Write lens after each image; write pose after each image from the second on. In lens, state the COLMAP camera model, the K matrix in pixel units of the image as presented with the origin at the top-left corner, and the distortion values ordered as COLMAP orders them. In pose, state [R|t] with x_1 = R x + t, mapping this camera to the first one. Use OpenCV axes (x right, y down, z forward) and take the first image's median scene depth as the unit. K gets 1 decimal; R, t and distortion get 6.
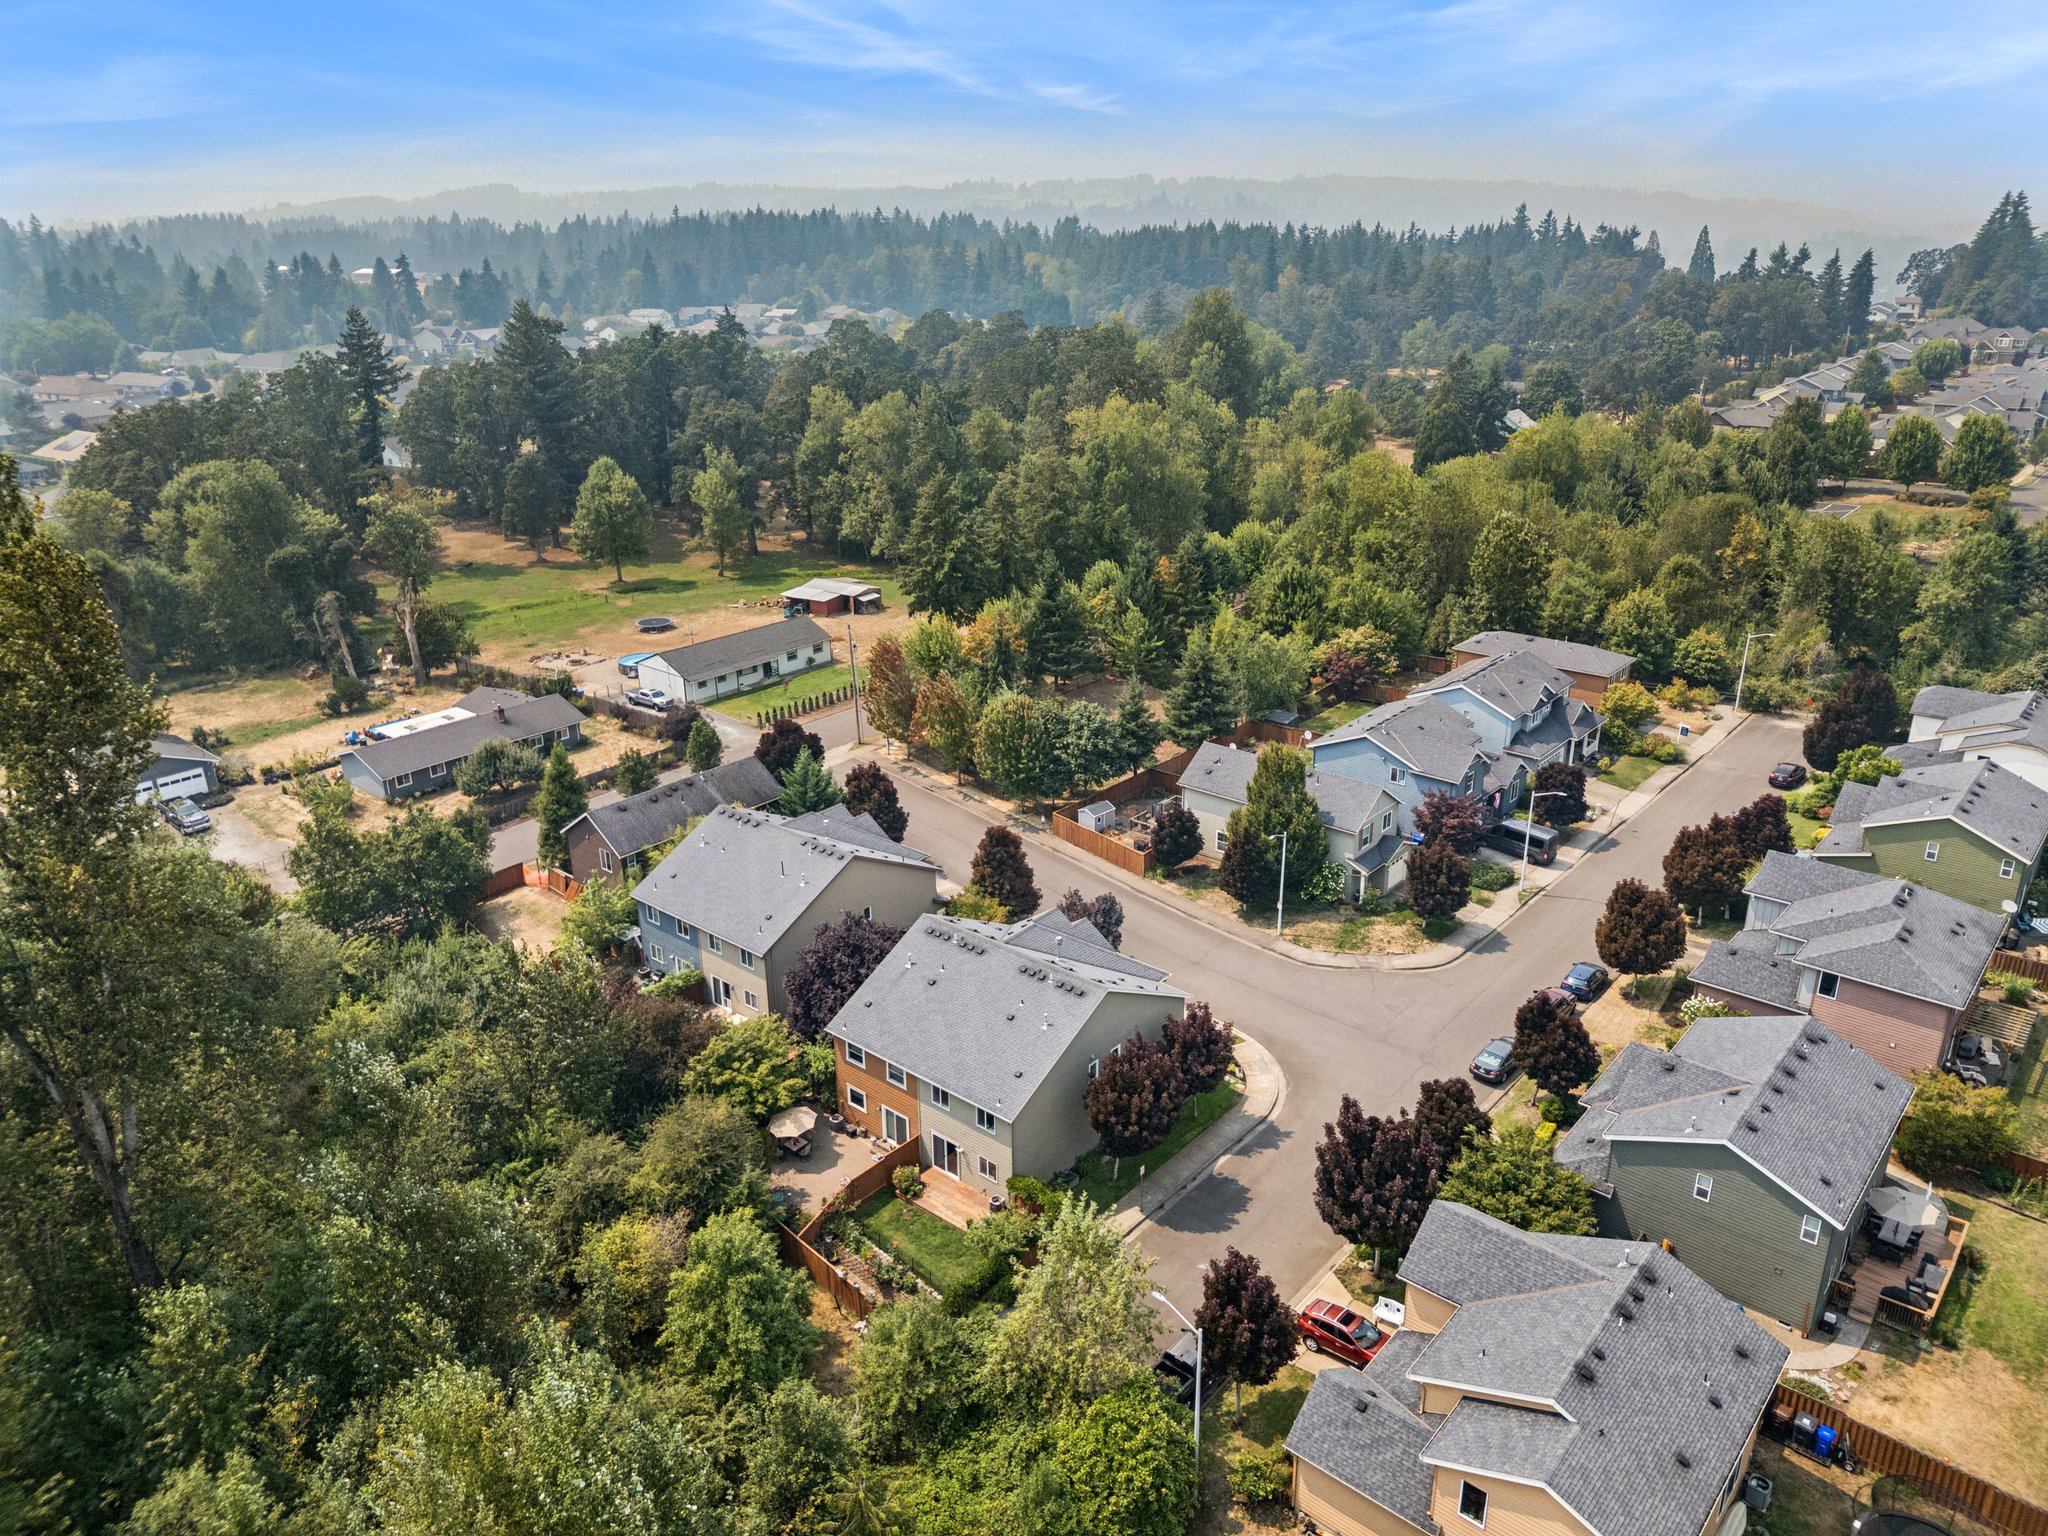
lens RADIAL K [[1418.6, 0, 1059.8], [0, 1418.6, 776.8], [0, 0, 1]] dist [0.072227, 0.000156]
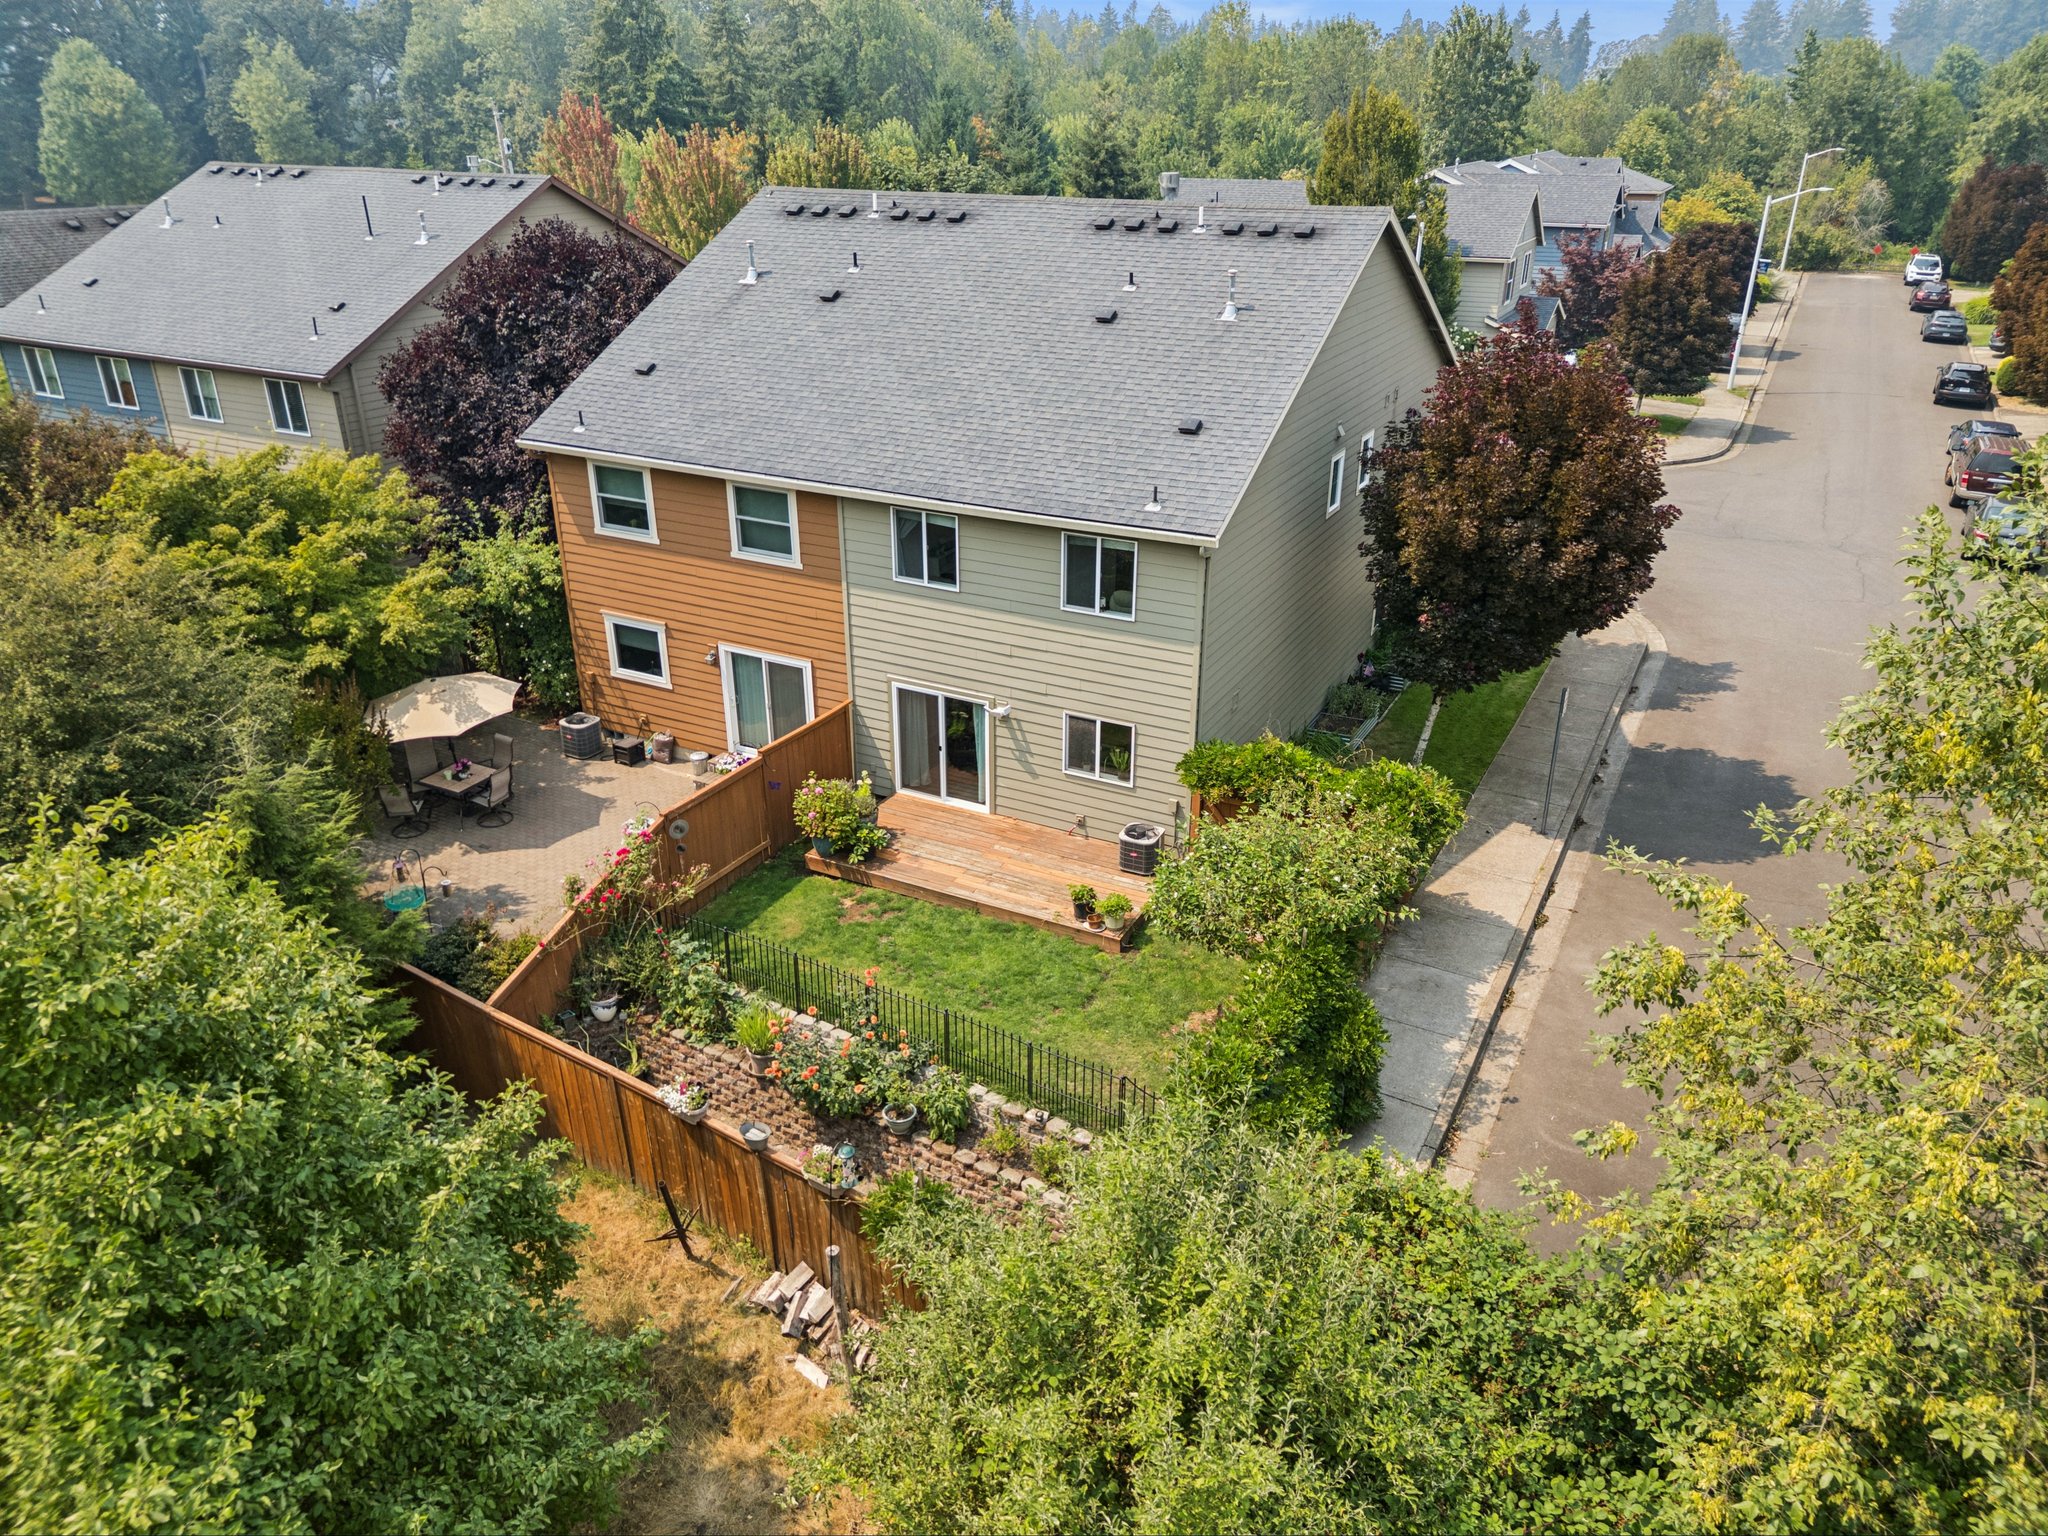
lens RADIAL K [[1407.1, 0, 1036.1], [0, 1407.1, 771.1], [0, 0, 1]] dist [0.044898, -0.001083]
pose [[0.978004, -0.085216, 0.190383, -0.120896], [0.073149, 0.994893, 0.069550, 0.249972], [-0.195337, -0.054093, 0.979243, 0.676236]]
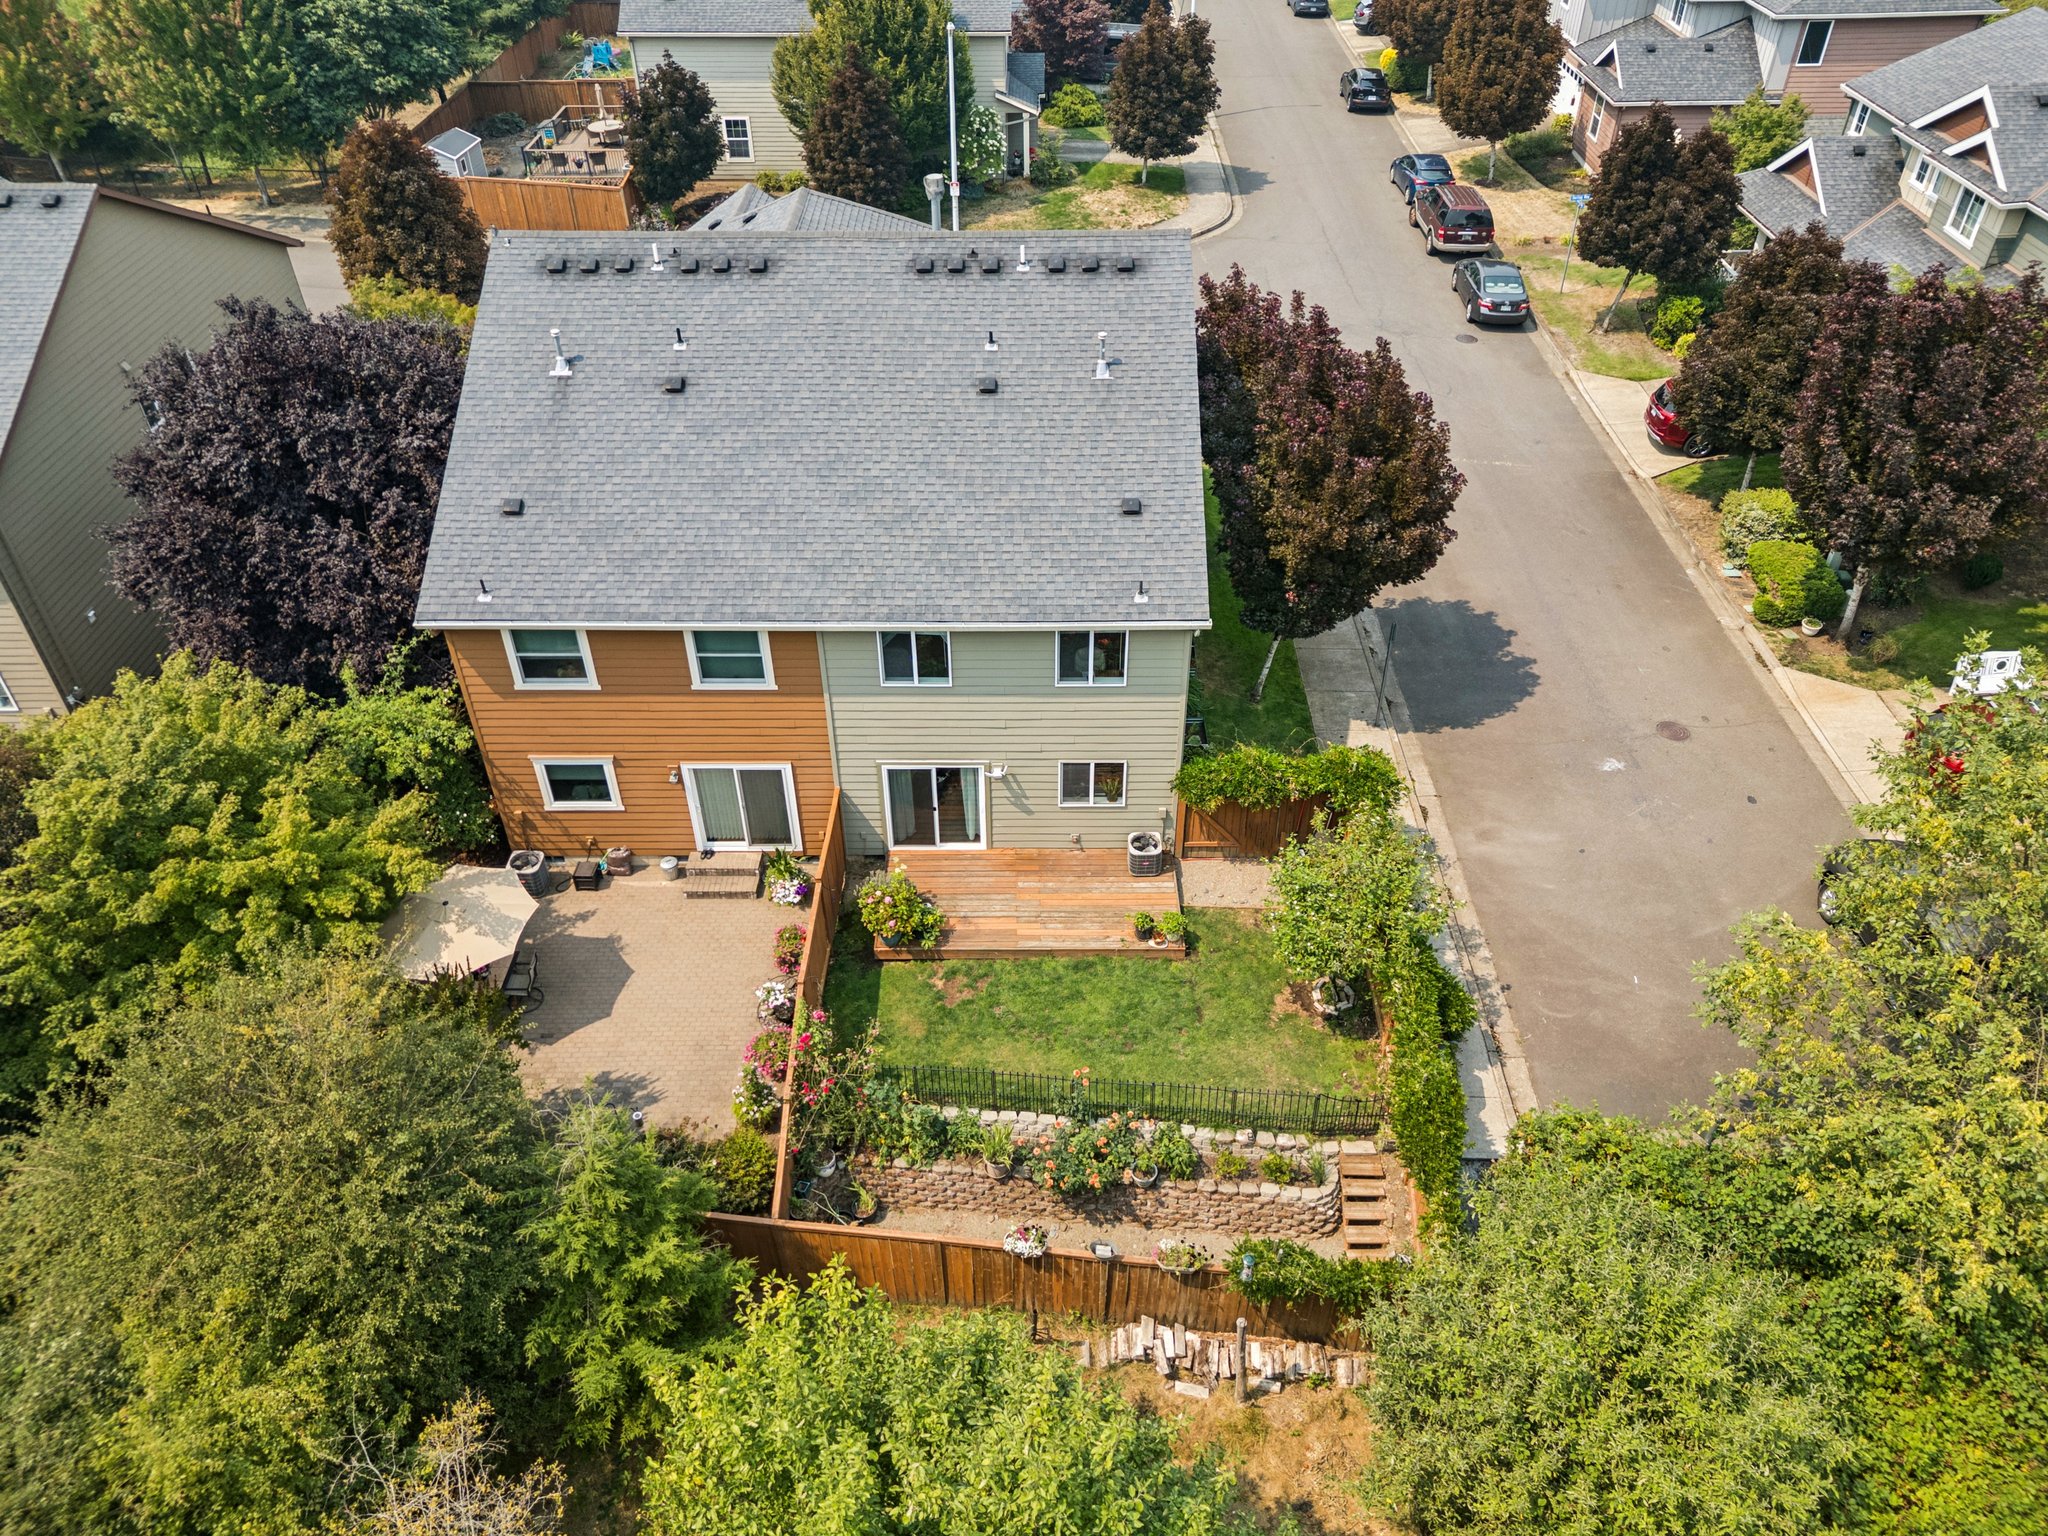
lens RADIAL K [[1437.3, 0, 1024.1], [0, 1437.3, 753.7], [0, 0, 1]] dist [0.061401, -0.060395]
pose [[0.775975, -0.397411, 0.489823, -0.236911], [0.238040, 0.903639, 0.356053, 0.127598], [-0.584123, -0.159691, 0.795801, 0.695198]]
